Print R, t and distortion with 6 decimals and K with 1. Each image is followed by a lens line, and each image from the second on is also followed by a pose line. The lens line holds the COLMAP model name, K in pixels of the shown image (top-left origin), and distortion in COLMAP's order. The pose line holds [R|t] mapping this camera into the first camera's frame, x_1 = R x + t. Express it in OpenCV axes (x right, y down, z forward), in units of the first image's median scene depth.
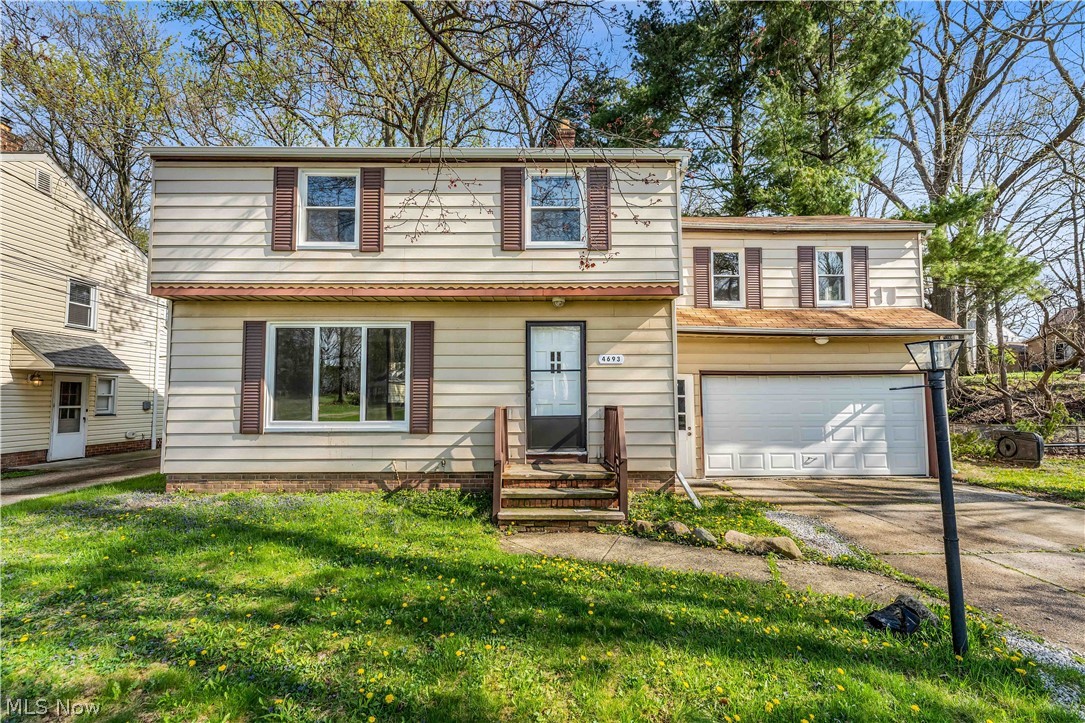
lens RADIAL K [[469.1, 0, 542.1], [0, 469.1, 374.3], [0, 0, 1]] dist [-0.001090, -0.000076]
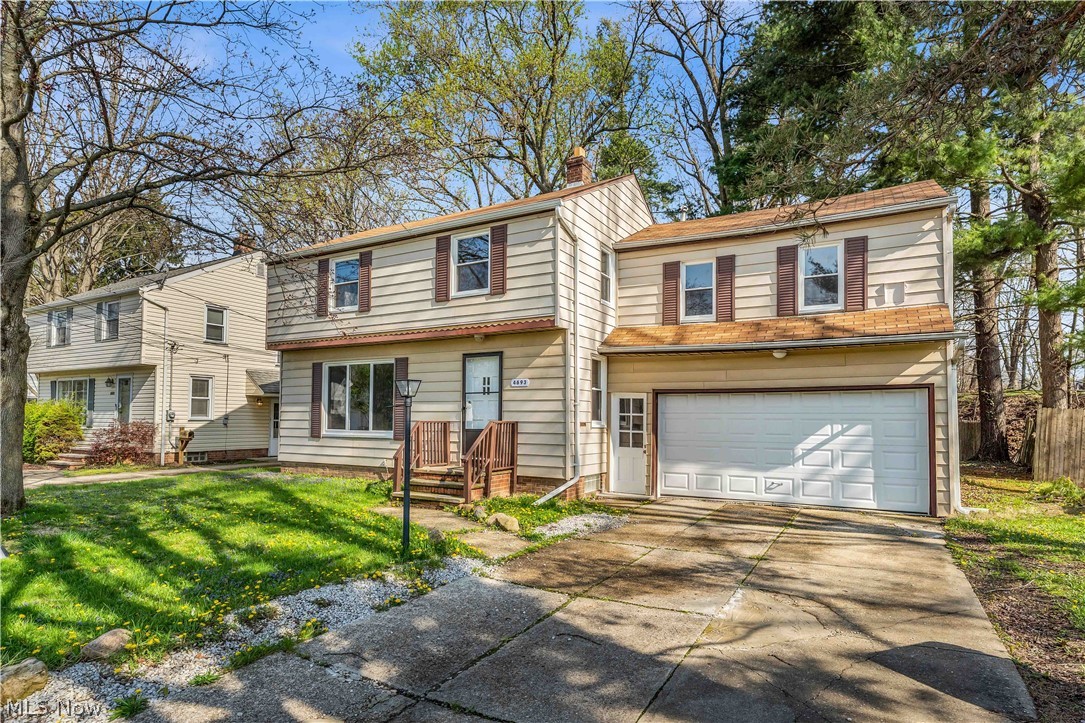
lens RADIAL K [[588.2, 0, 539.2], [0, 588.2, 408.5], [0, 0, 1]] dist [0.000465, -0.000121]
pose [[0.861726, -0.000383, -0.507374, 0.947159], [0.016309, 0.999504, 0.026944, -0.005782], [0.507112, -0.031493, 0.861304, -0.265677]]
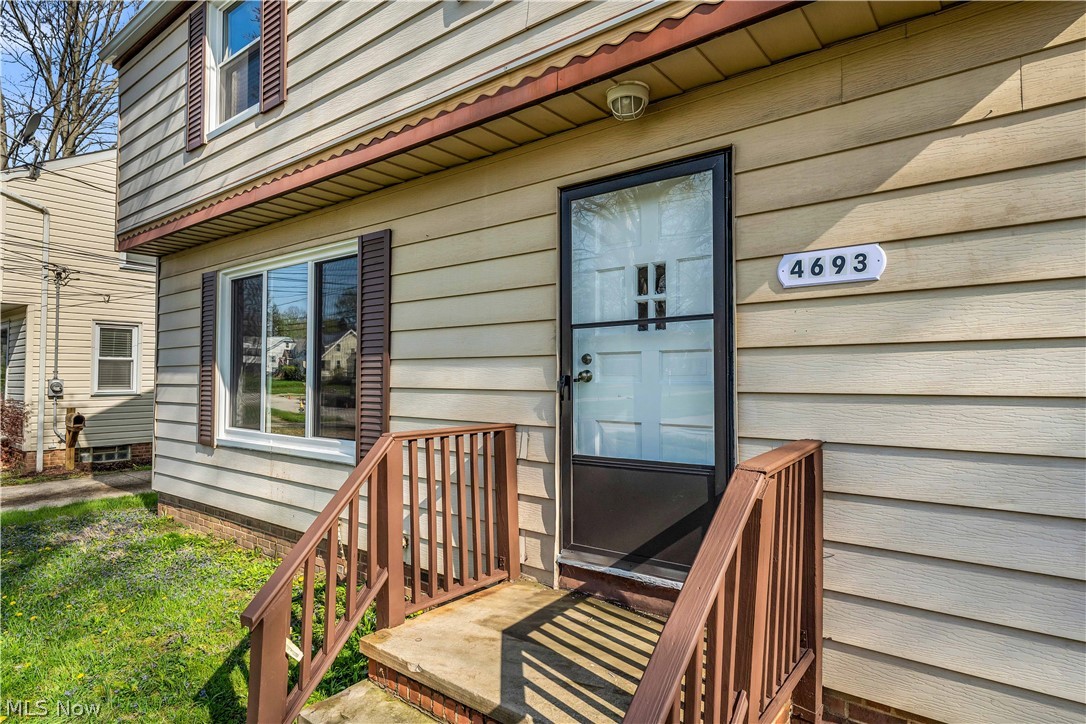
lens RADIAL K [[611.7, 0, 483.9], [0, 611.7, 366.7], [0, 0, 1]] dist [0.001455, -0.000018]
pose [[0.746277, -0.009547, -0.665567, 0.231040], [0.030780, 0.999322, 0.020179, 0.011391], [0.664923, -0.035545, 0.746066, 0.609245]]
